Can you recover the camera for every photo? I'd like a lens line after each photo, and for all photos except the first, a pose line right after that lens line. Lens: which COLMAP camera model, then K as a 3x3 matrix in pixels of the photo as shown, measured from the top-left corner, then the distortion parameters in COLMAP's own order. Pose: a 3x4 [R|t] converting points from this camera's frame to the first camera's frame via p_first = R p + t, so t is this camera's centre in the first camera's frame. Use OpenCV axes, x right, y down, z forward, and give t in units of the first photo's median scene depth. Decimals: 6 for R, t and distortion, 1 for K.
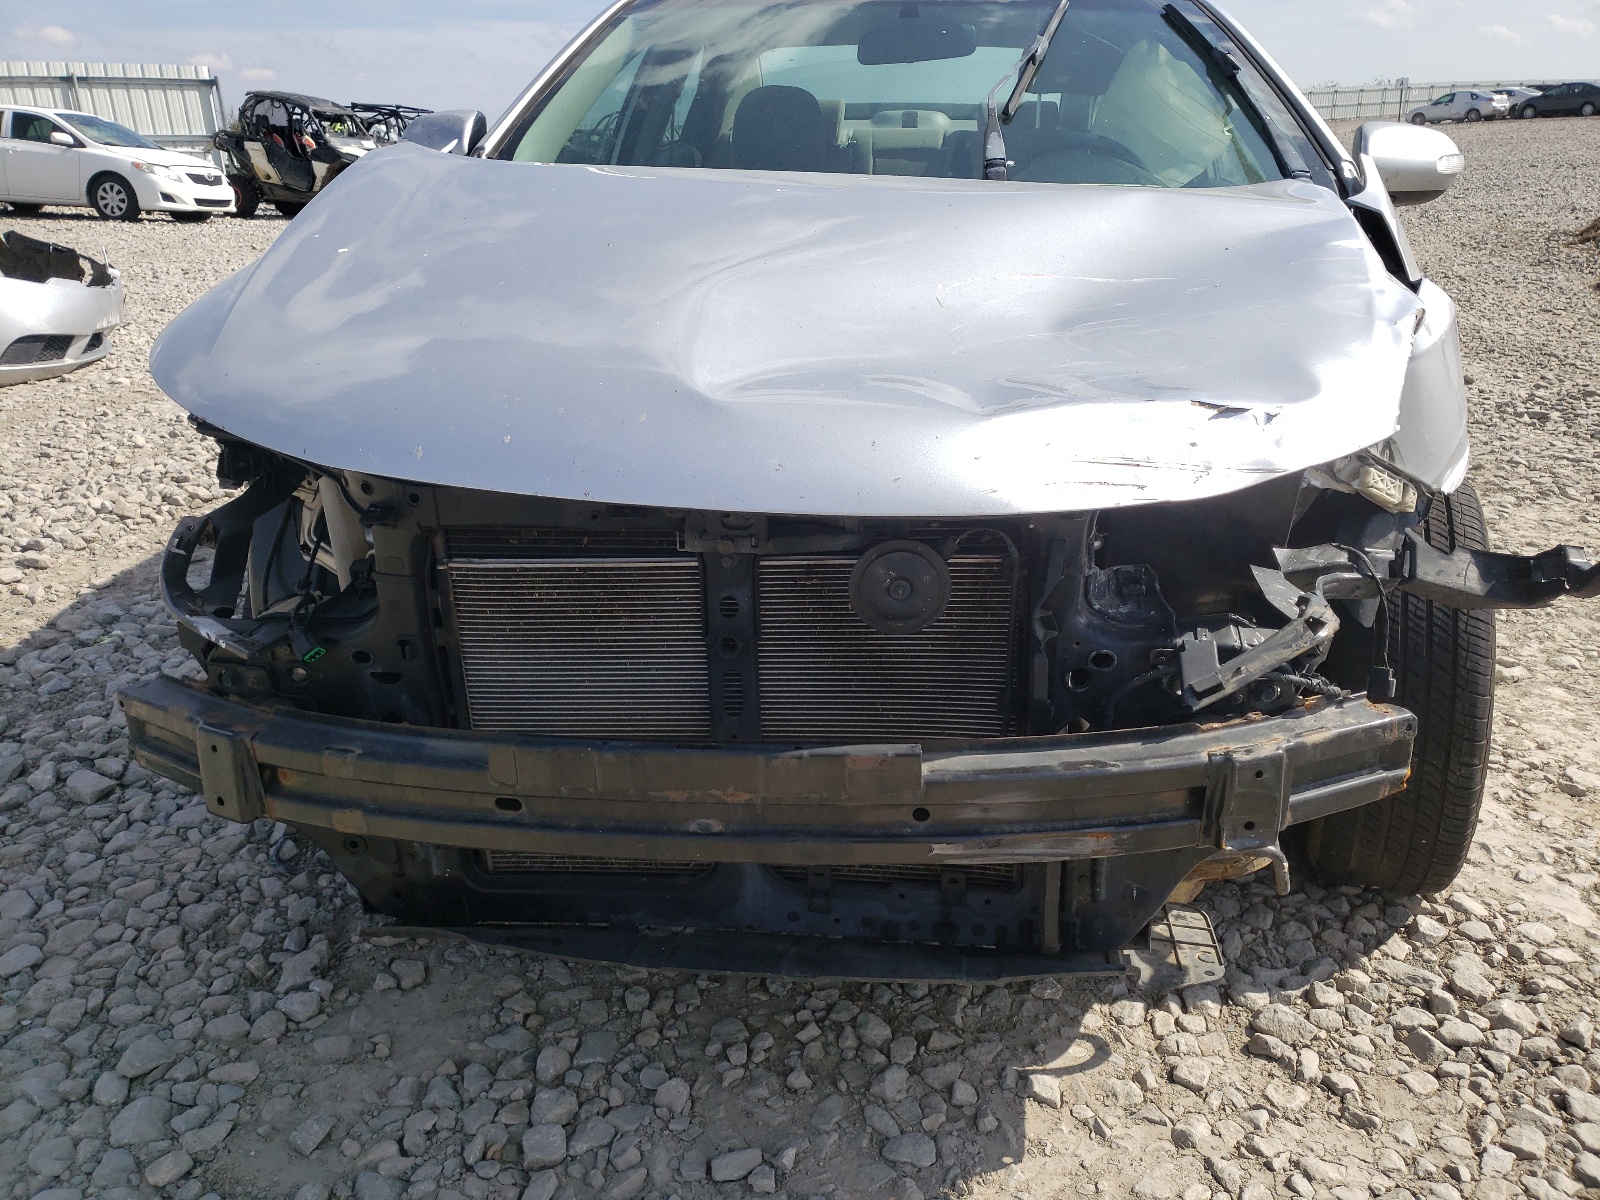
lens RADIAL K [[1203.0, 0, 802.2], [0, 1203.0, 593.7], [0, 0, 1]] dist [0.060150, -0.023803]
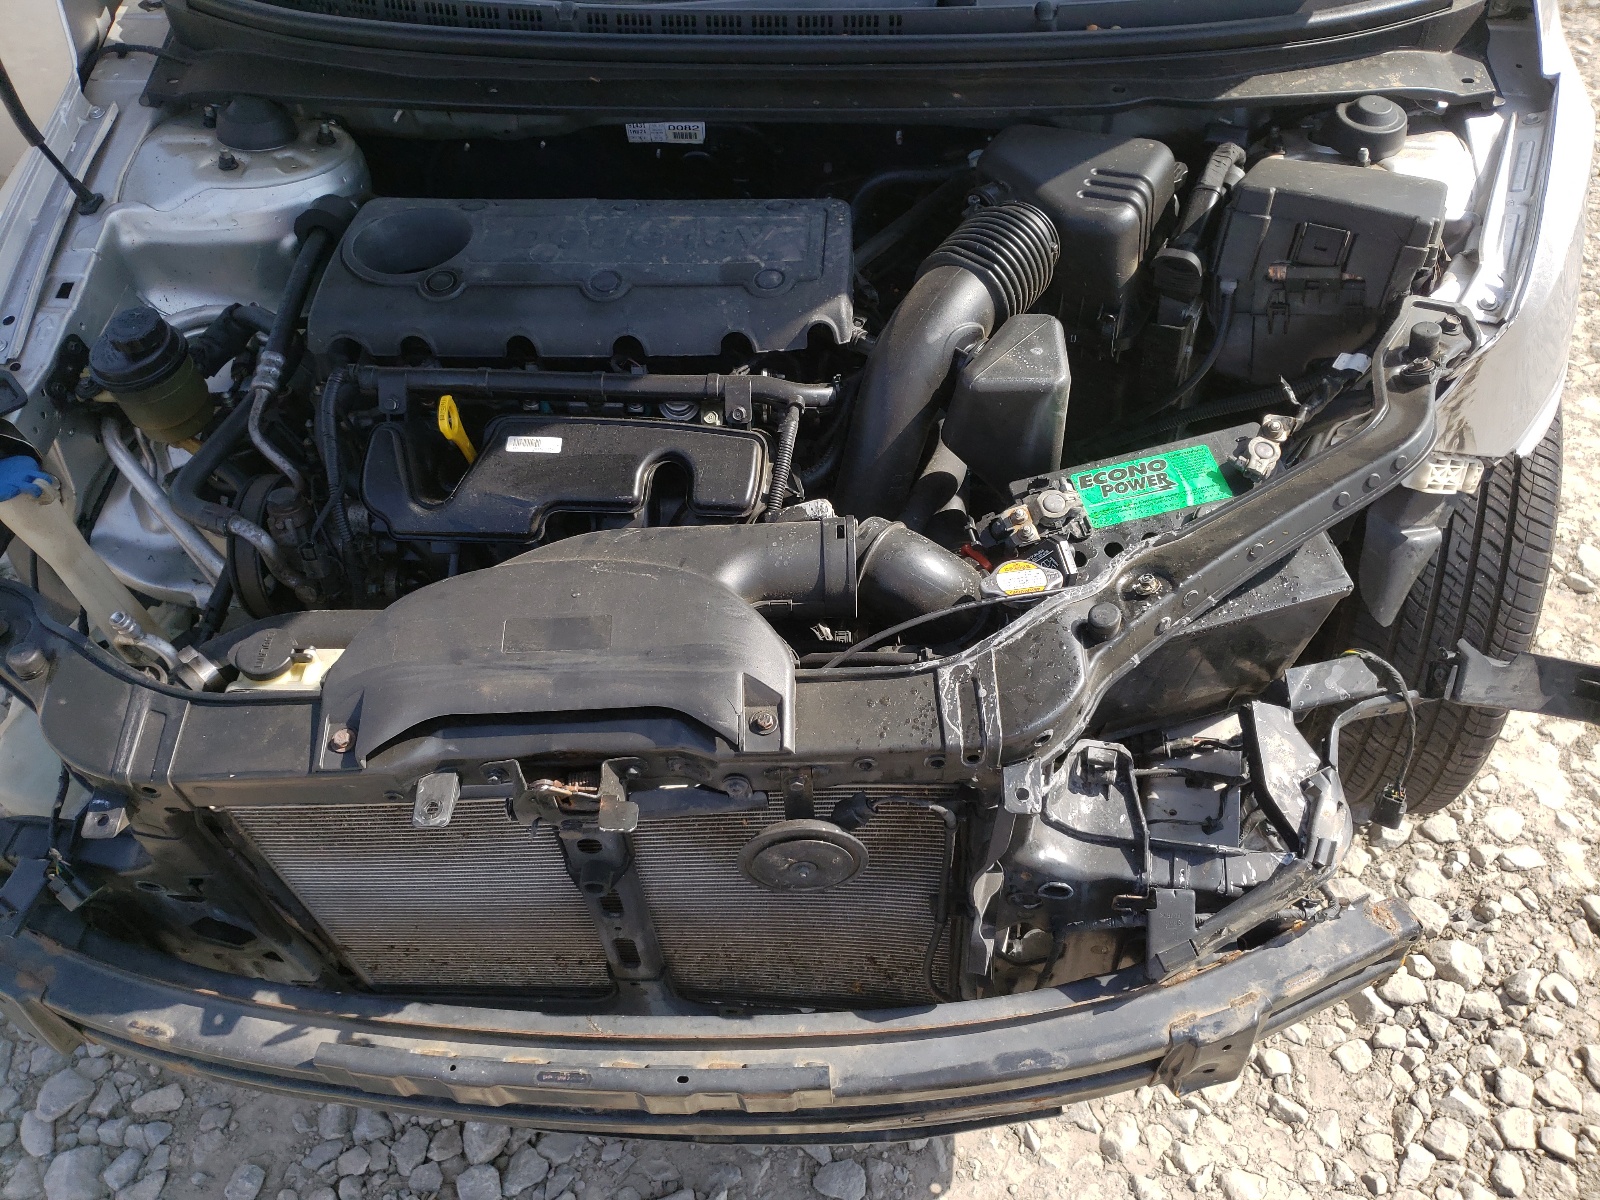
lens RADIAL K [[1203.0, 0, 795.6], [0, 1203.0, 604.9], [0, 0, 1]] dist [0.060150, -0.023803]
pose [[0.998741, -0.050128, 0.001930, 0.070973], [0.043439, 0.883431, 0.466544, -0.425521], [-0.025091, -0.465873, 0.884496, 0.317405]]
